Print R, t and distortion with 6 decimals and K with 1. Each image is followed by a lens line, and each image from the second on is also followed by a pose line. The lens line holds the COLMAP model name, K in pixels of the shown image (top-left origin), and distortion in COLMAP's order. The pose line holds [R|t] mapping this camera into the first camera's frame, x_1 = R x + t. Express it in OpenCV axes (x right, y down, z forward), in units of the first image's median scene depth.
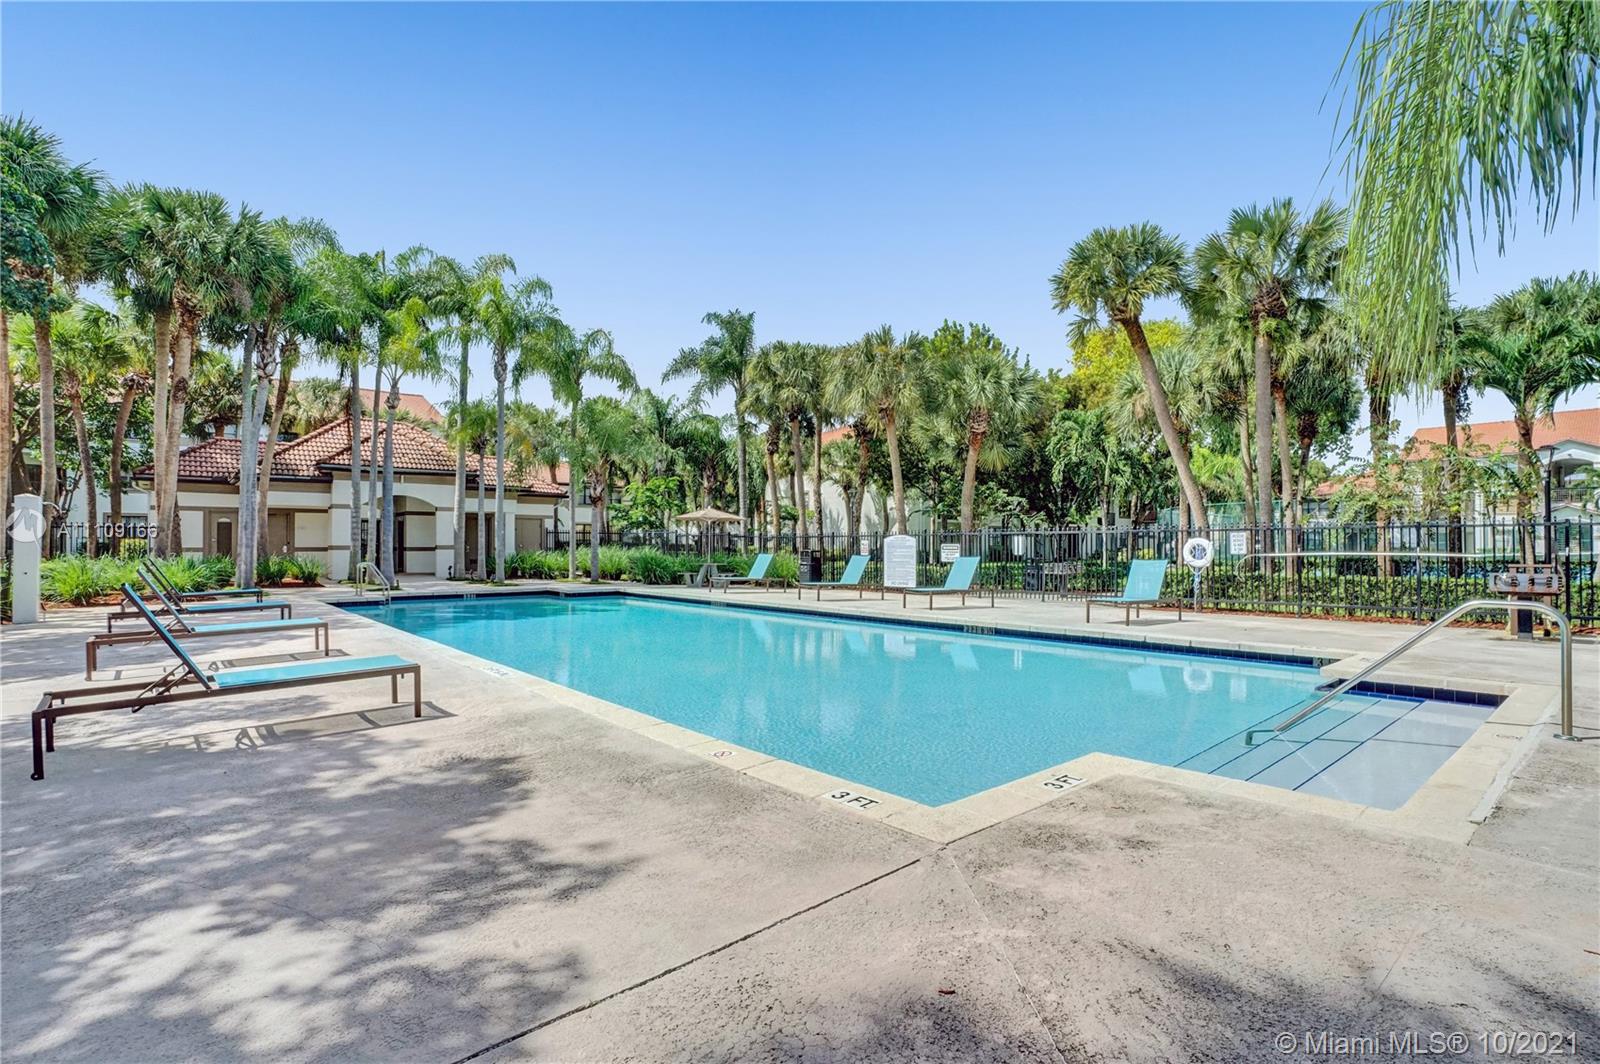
lens RADIAL K [[755.8, 0, 797.4], [0, 755.8, 536.4], [0, 0, 1]] dist [-0.037778, -0.000071]
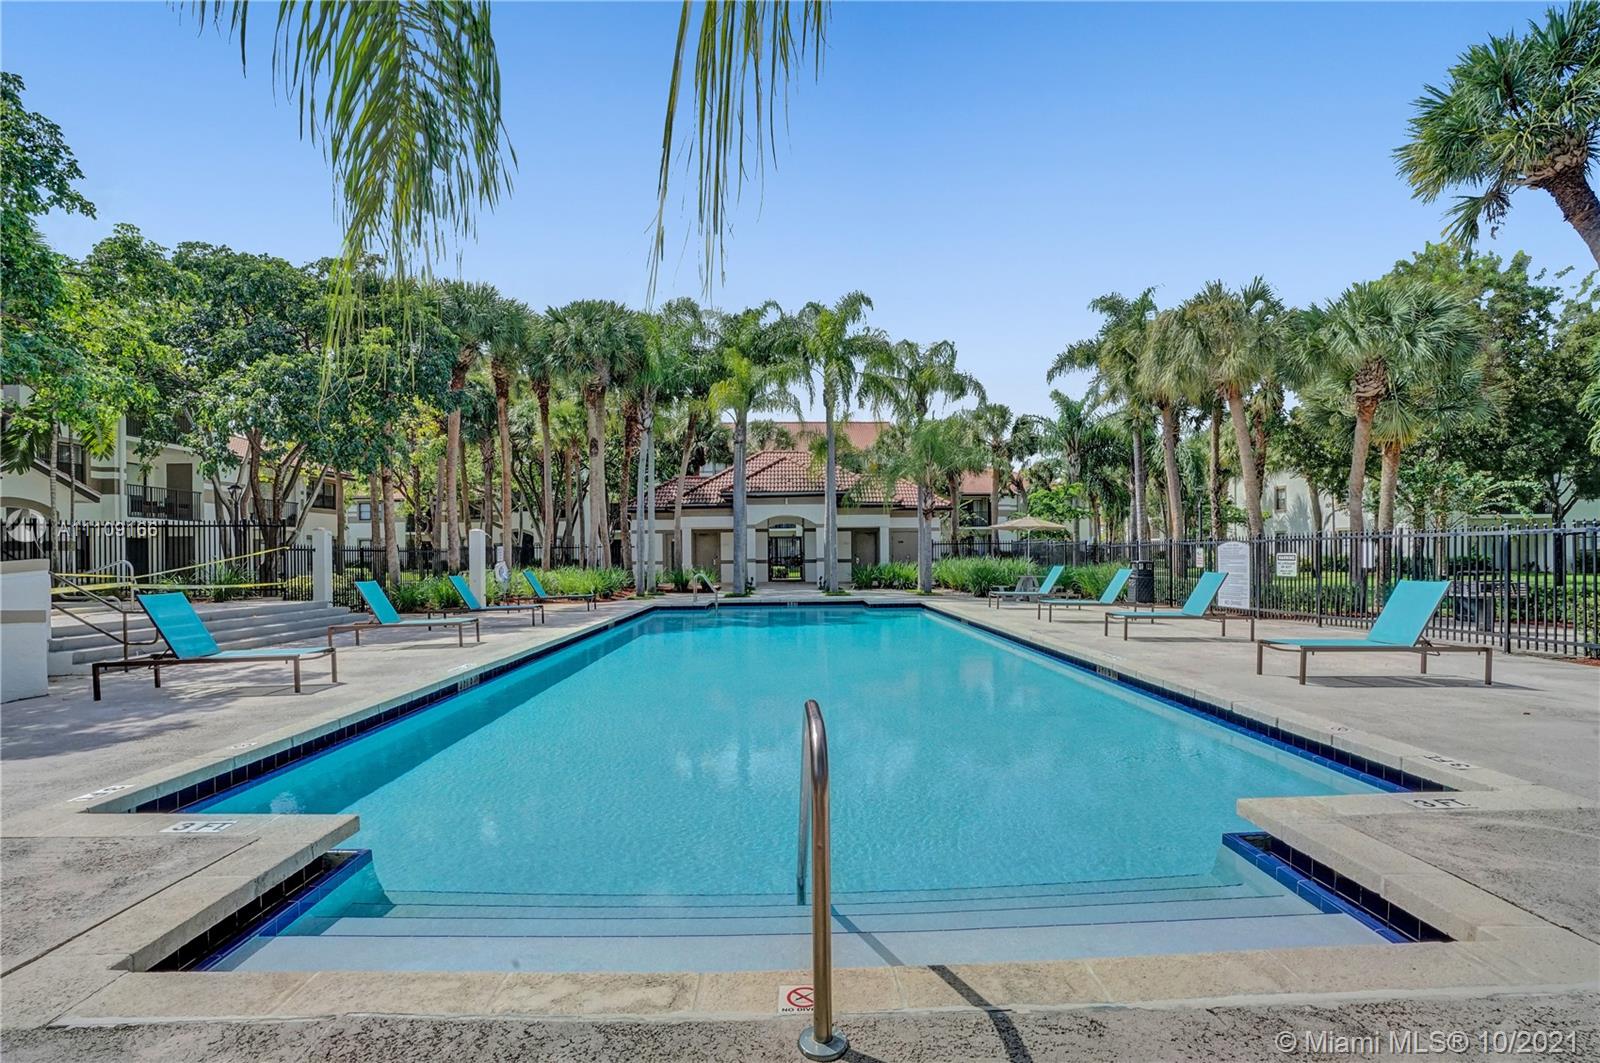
lens RADIAL K [[746.1, 0, 804.1], [0, 746.1, 548.4], [0, 0, 1]] dist [-0.064441, 0.022656]
pose [[0.776614, -0.013280, -0.629836, 0.238821], [0.016834, 0.999858, -0.000326, -0.002310], [0.629751, -0.010349, 0.776728, 0.121294]]
